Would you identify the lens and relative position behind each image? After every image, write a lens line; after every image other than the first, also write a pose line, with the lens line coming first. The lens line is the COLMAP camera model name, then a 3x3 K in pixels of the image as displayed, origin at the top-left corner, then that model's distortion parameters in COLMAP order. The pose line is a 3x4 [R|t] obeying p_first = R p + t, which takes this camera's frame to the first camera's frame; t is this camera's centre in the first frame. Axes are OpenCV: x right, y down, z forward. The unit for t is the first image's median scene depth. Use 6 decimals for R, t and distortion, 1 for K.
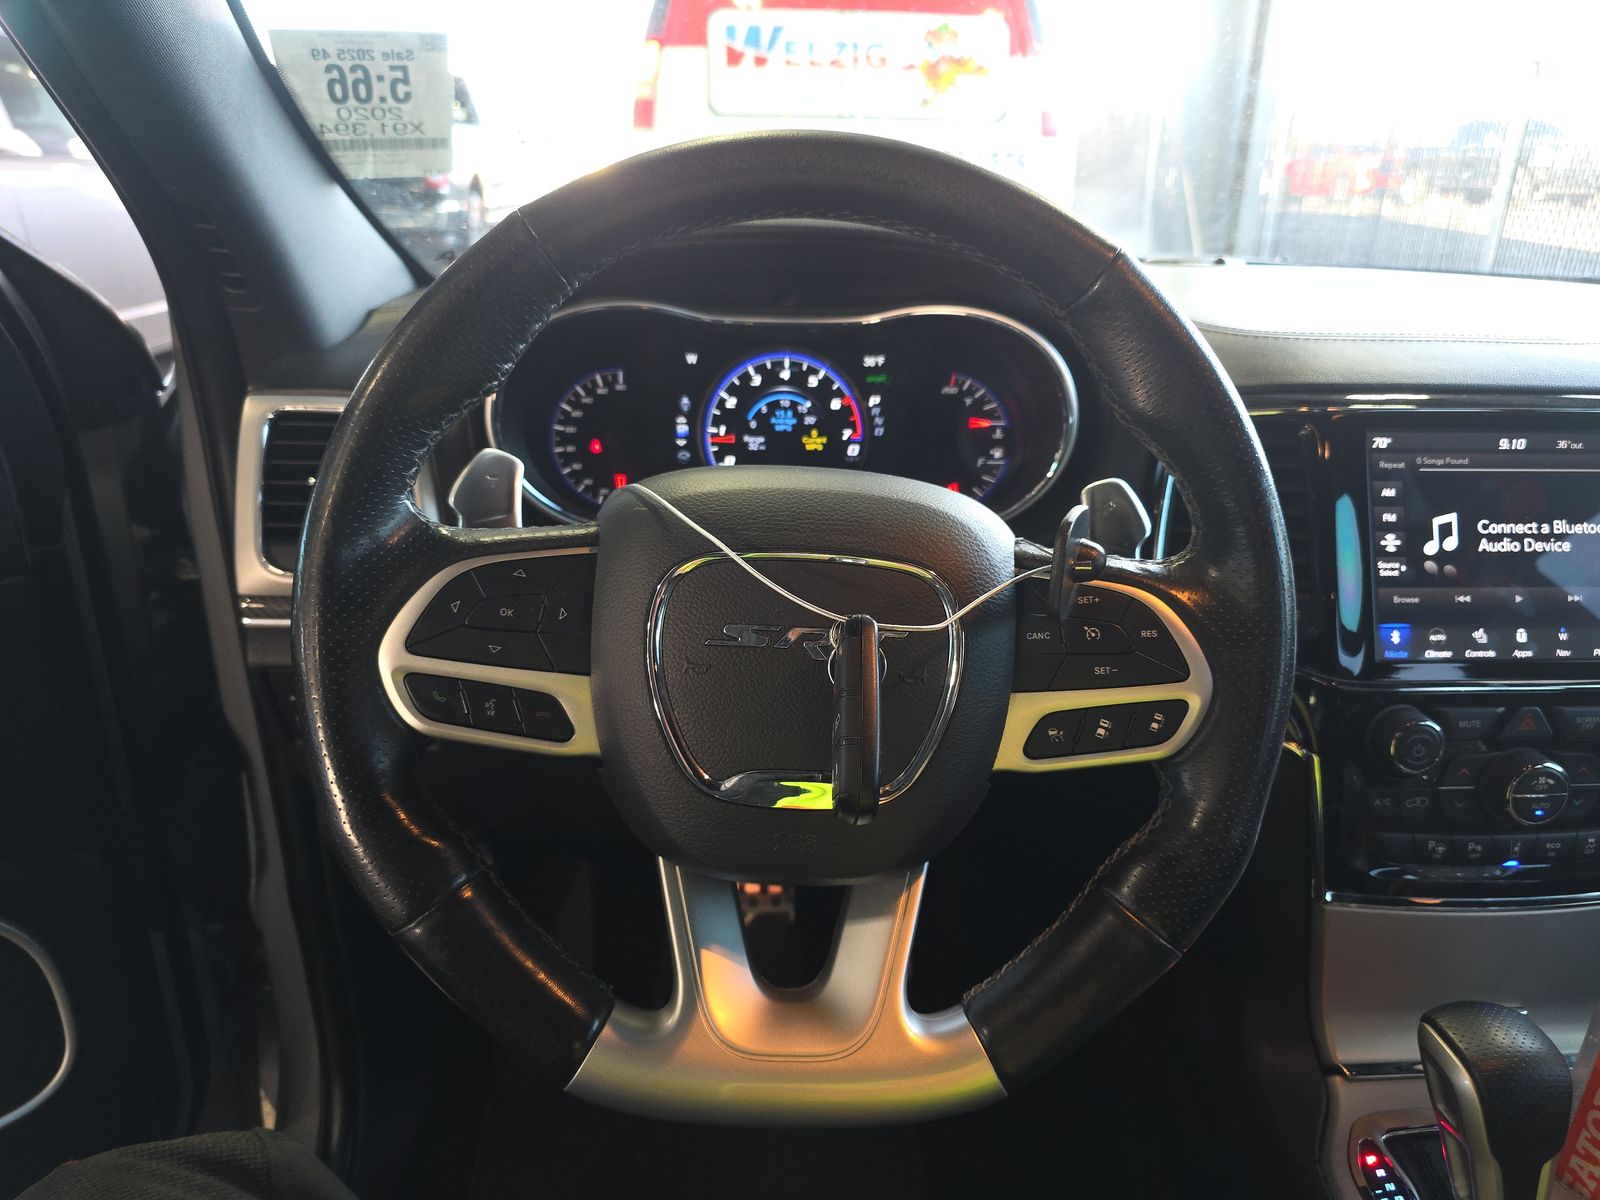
lens RADIAL K [[1060.9, 0, 807.7], [0, 1060.9, 609.2], [0, 0, 1]] dist [0.037412, -0.032188]
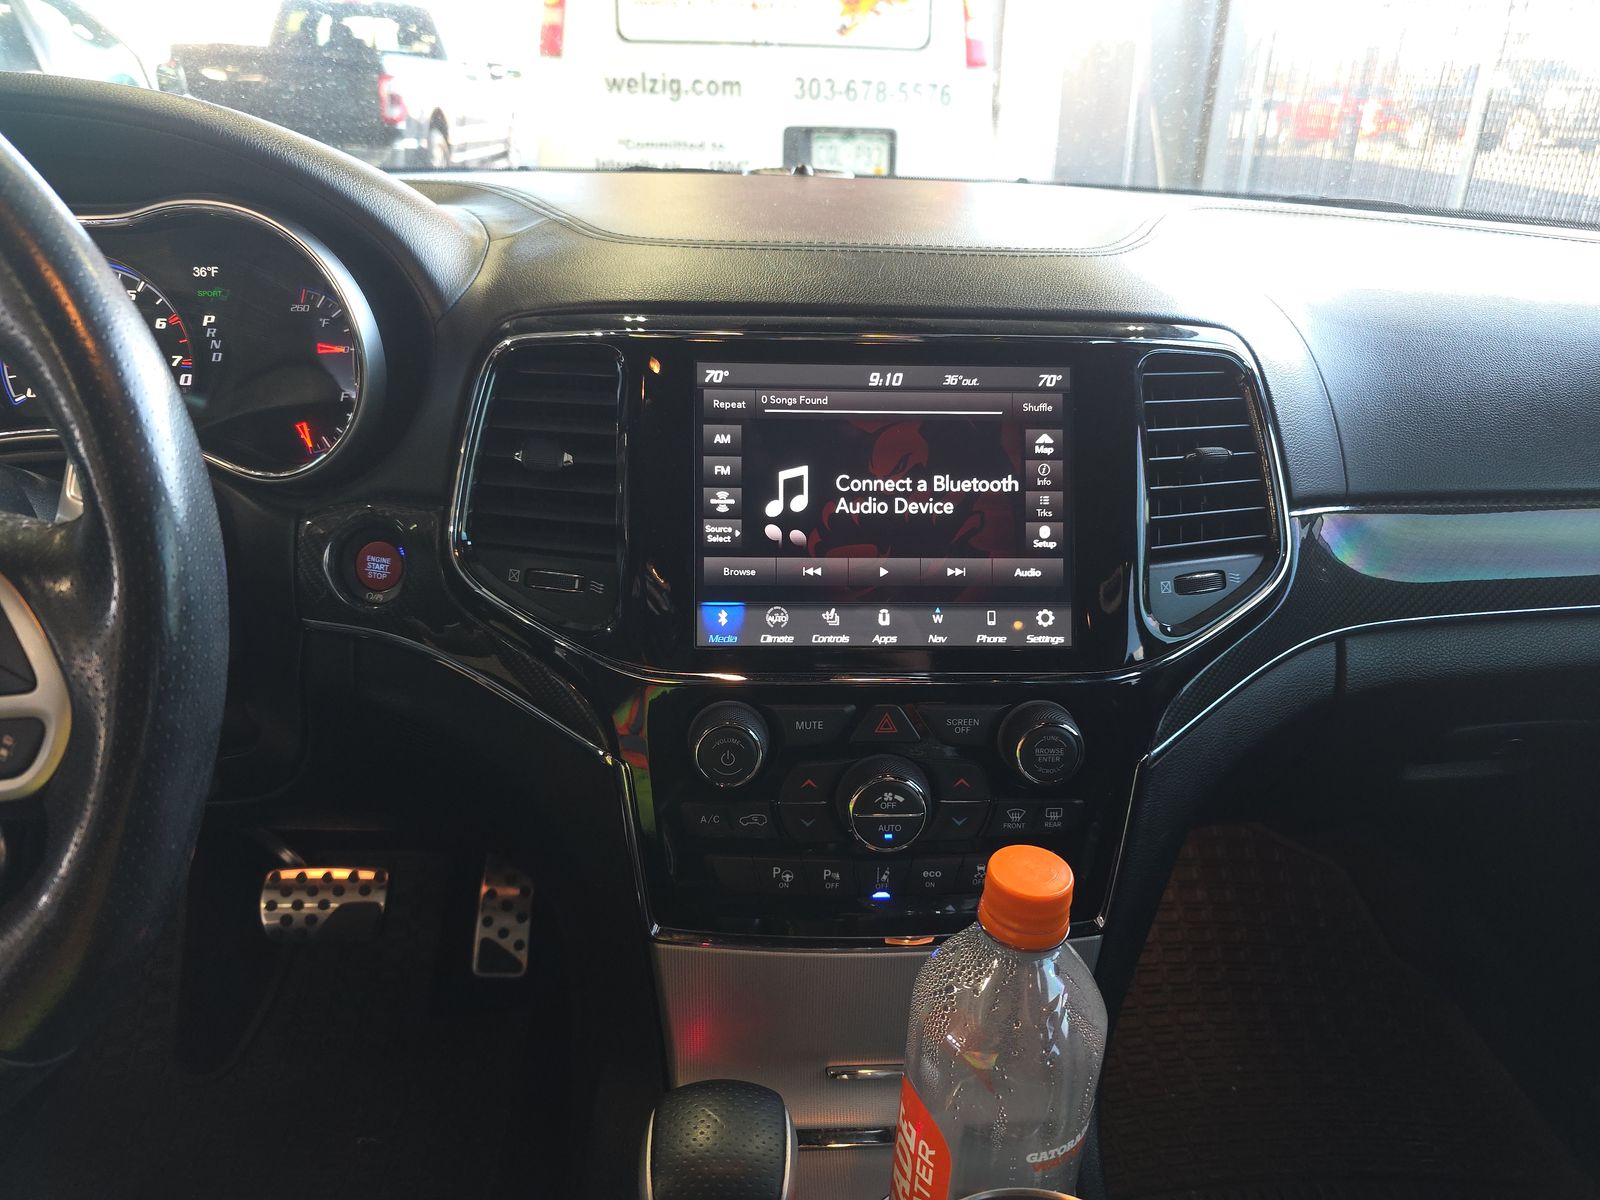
lens RADIAL K [[1060.9, 0, 772.6], [0, 1060.9, 600.4], [0, 0, 1]] dist [0.037412, -0.032188]
pose [[0.999808, 0.011130, -0.016122, 0.524075], [-0.010463, 0.999111, 0.040848, -0.017946], [0.016563, -0.040672, 0.999035, 0.173767]]
